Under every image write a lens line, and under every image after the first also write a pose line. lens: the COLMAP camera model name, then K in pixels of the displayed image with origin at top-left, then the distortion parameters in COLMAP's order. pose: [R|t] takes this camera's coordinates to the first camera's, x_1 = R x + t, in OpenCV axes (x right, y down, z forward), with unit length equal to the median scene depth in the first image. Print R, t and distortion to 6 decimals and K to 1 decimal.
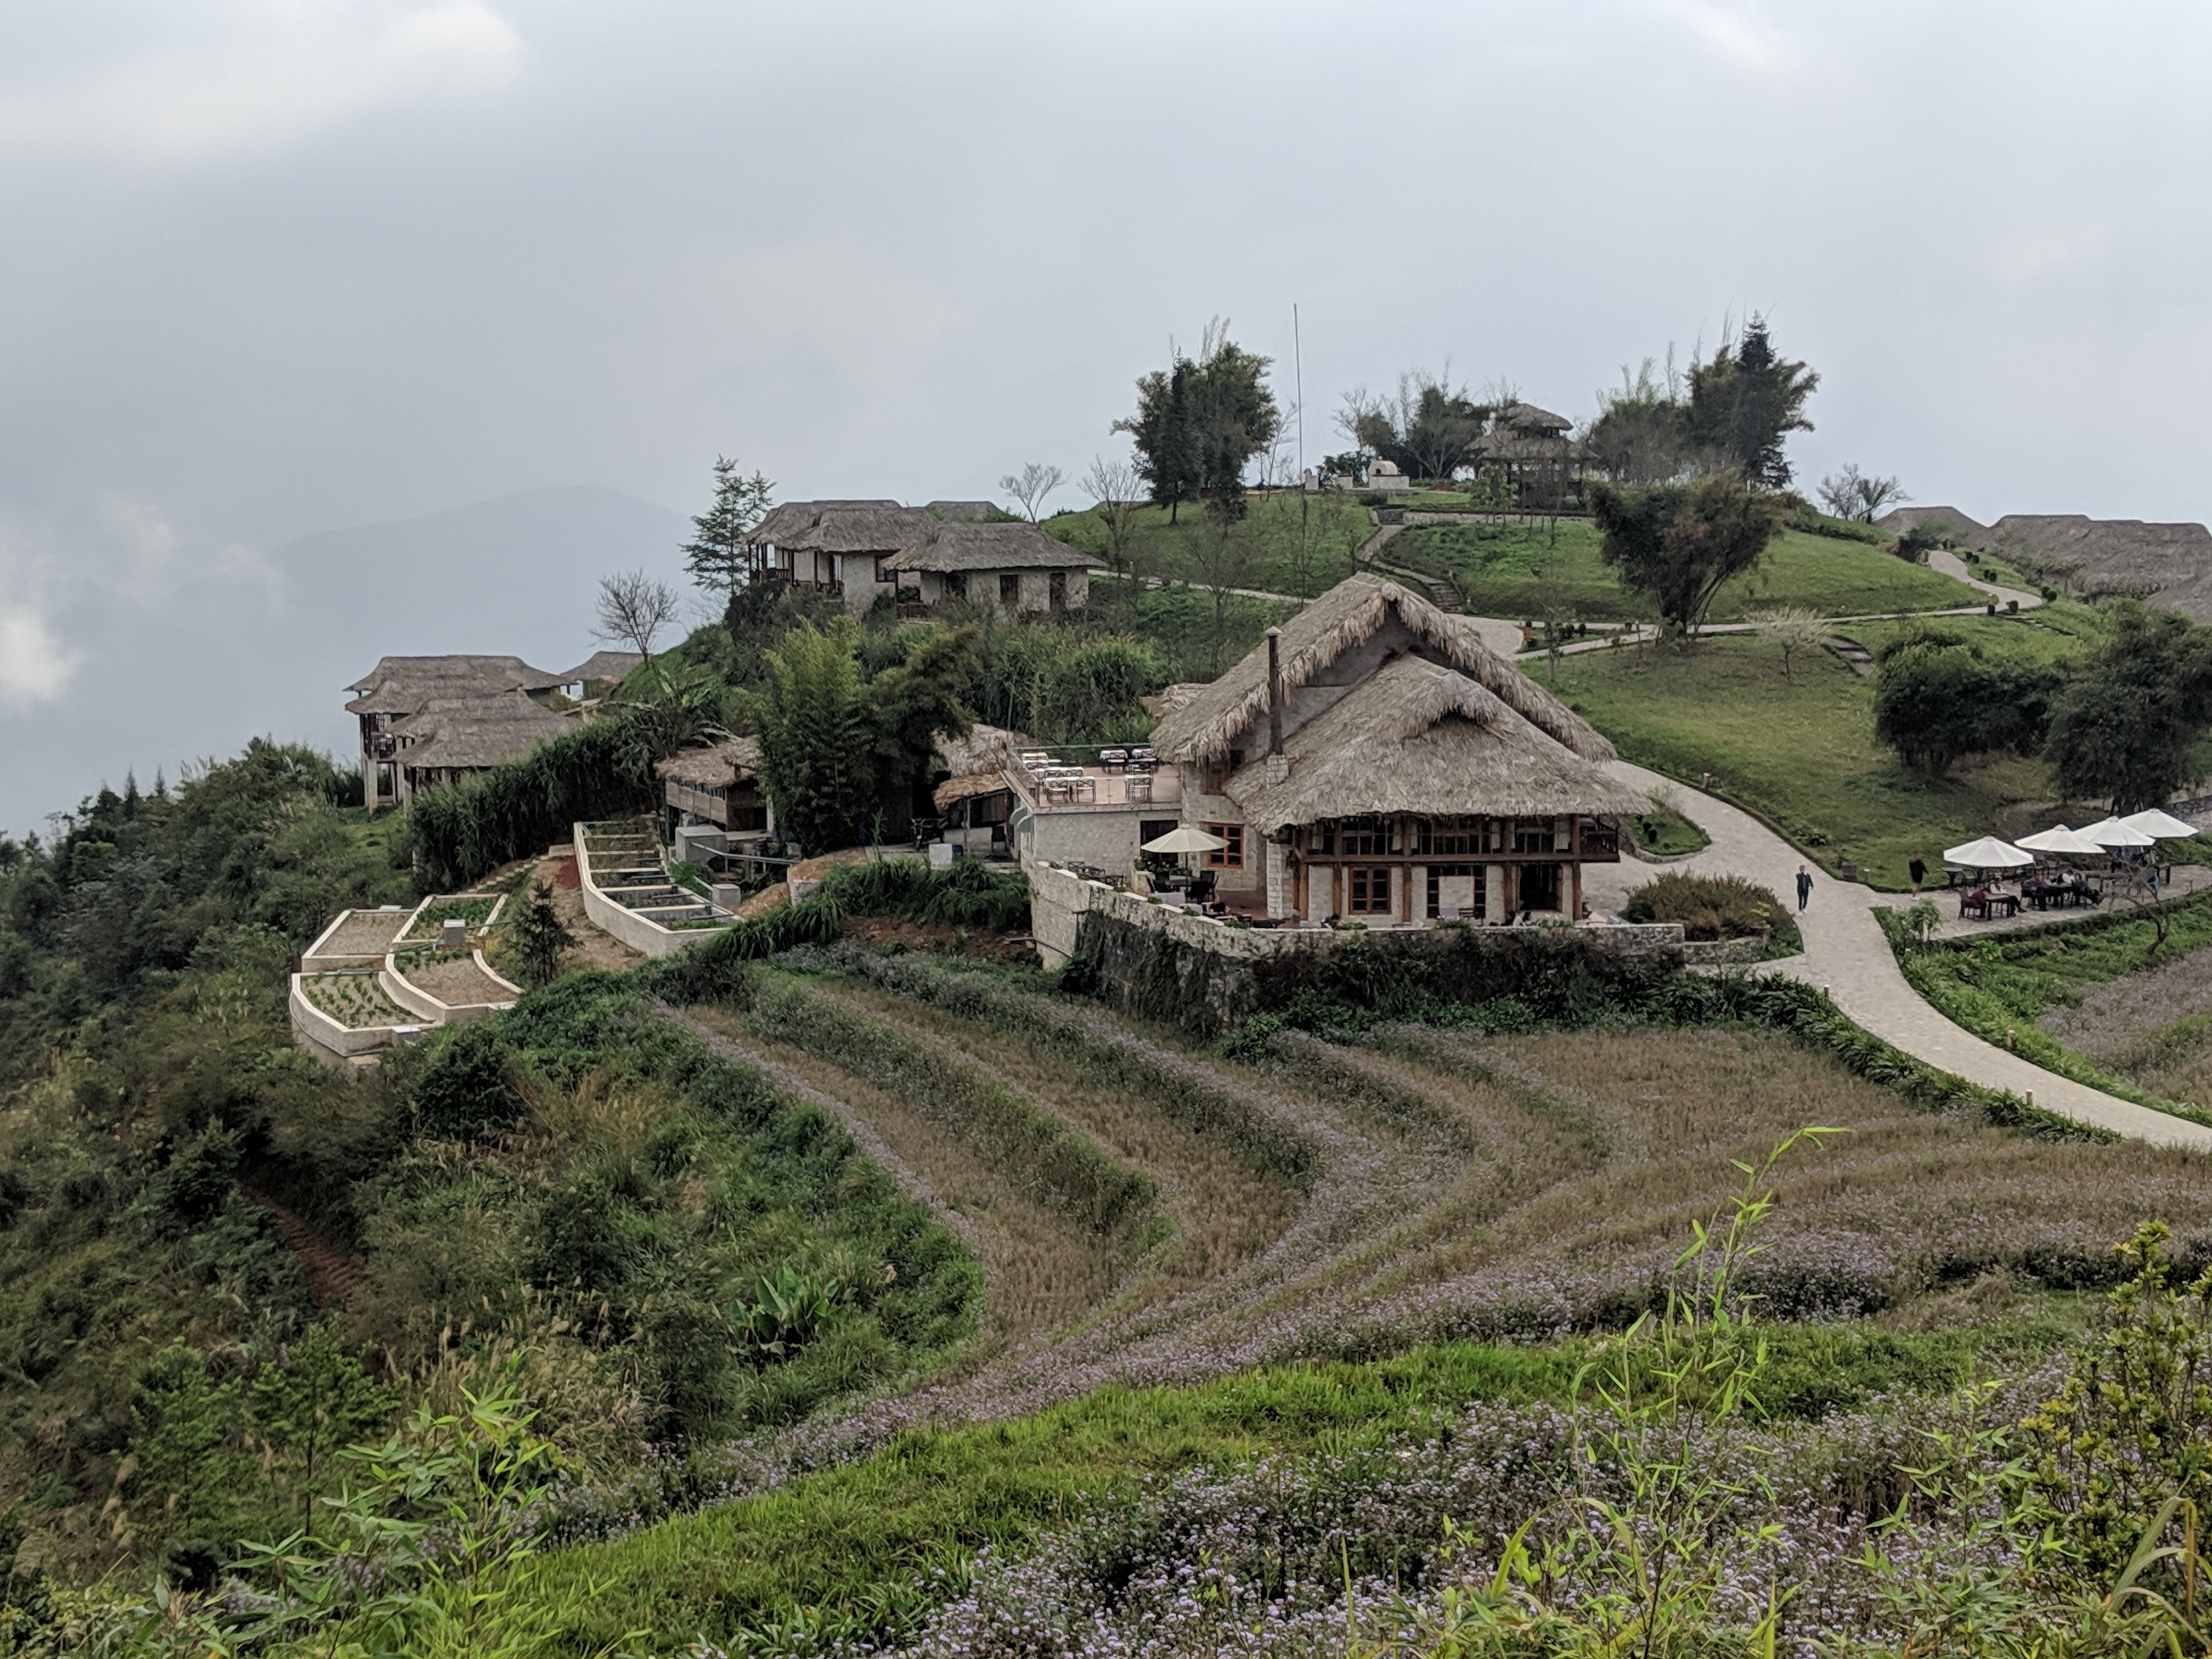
lens RADIAL K [[3241.4, 0, 1106.0], [0, 3241.4, 829.5], [0, 0, 1]] dist [0.224914, -0.053333]
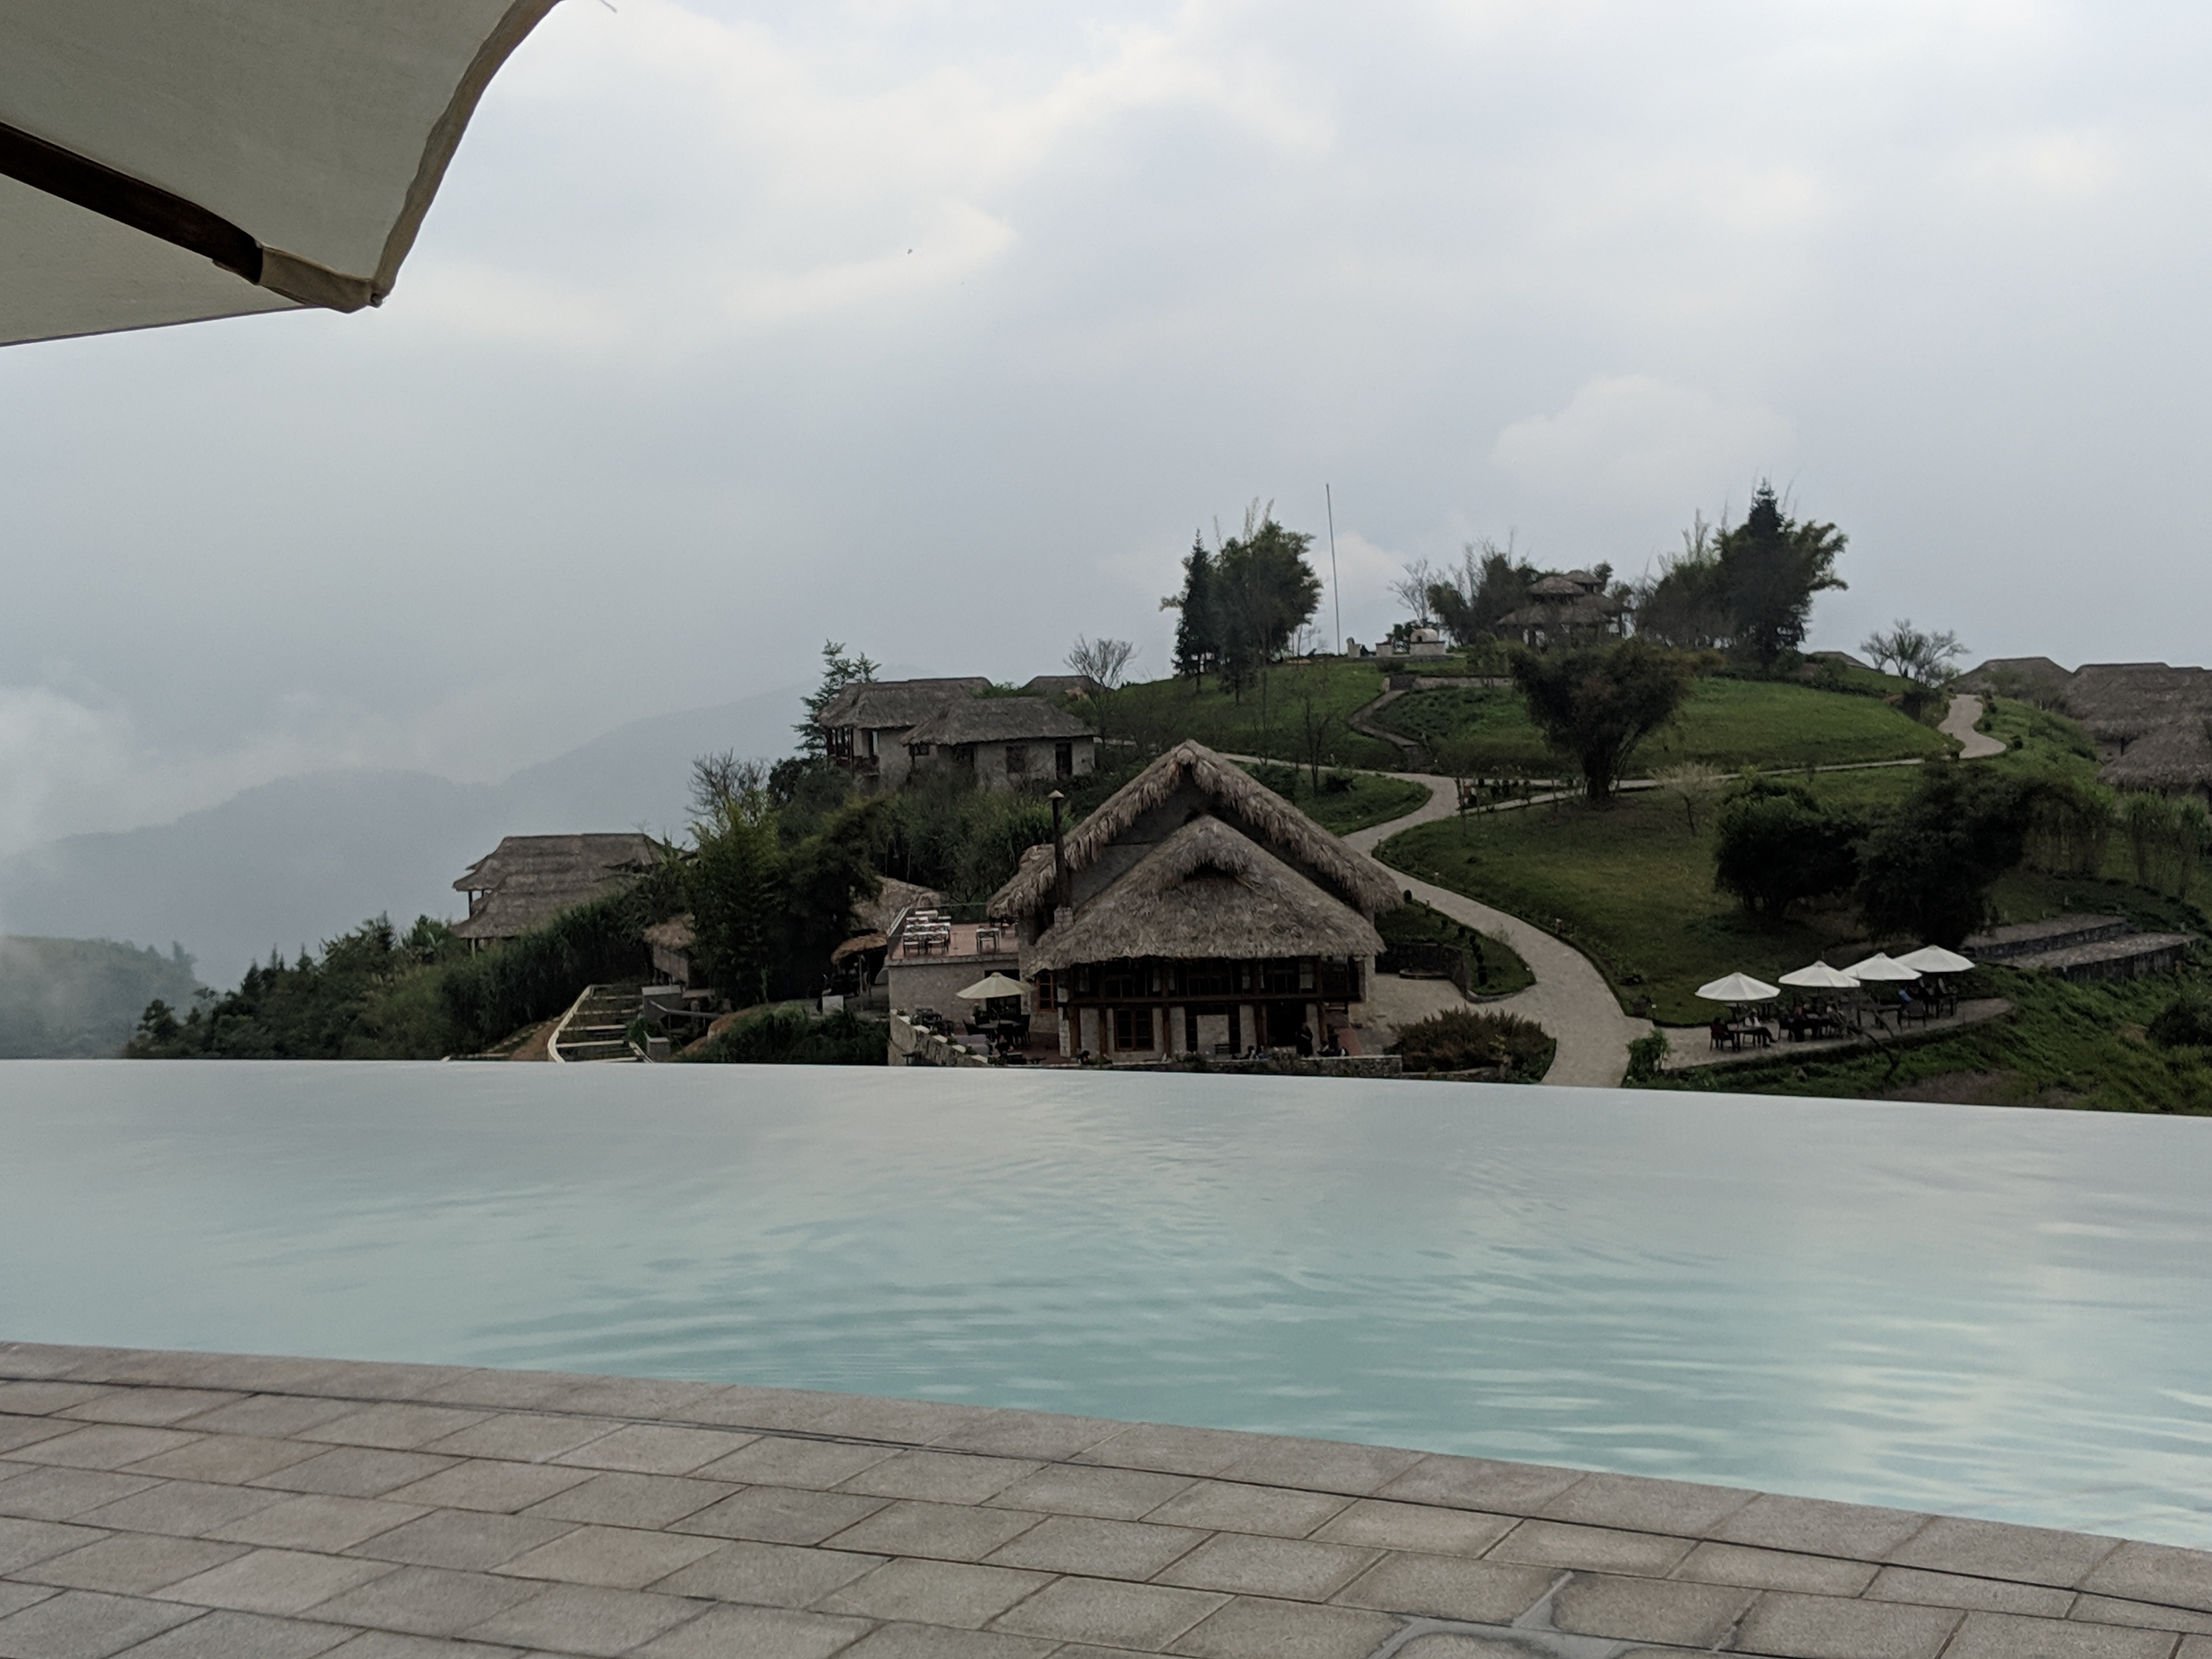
lens RADIAL K [[3241.4, 0, 1106.0], [0, 3241.4, 829.5], [0, 0, 1]] dist [0.224914, -0.053333]
pose [[0.994939, -0.021082, -0.098244, 0.129287], [0.016013, 0.998513, -0.052103, 0.005950], [0.099197, 0.050266, 0.993797, -0.065973]]
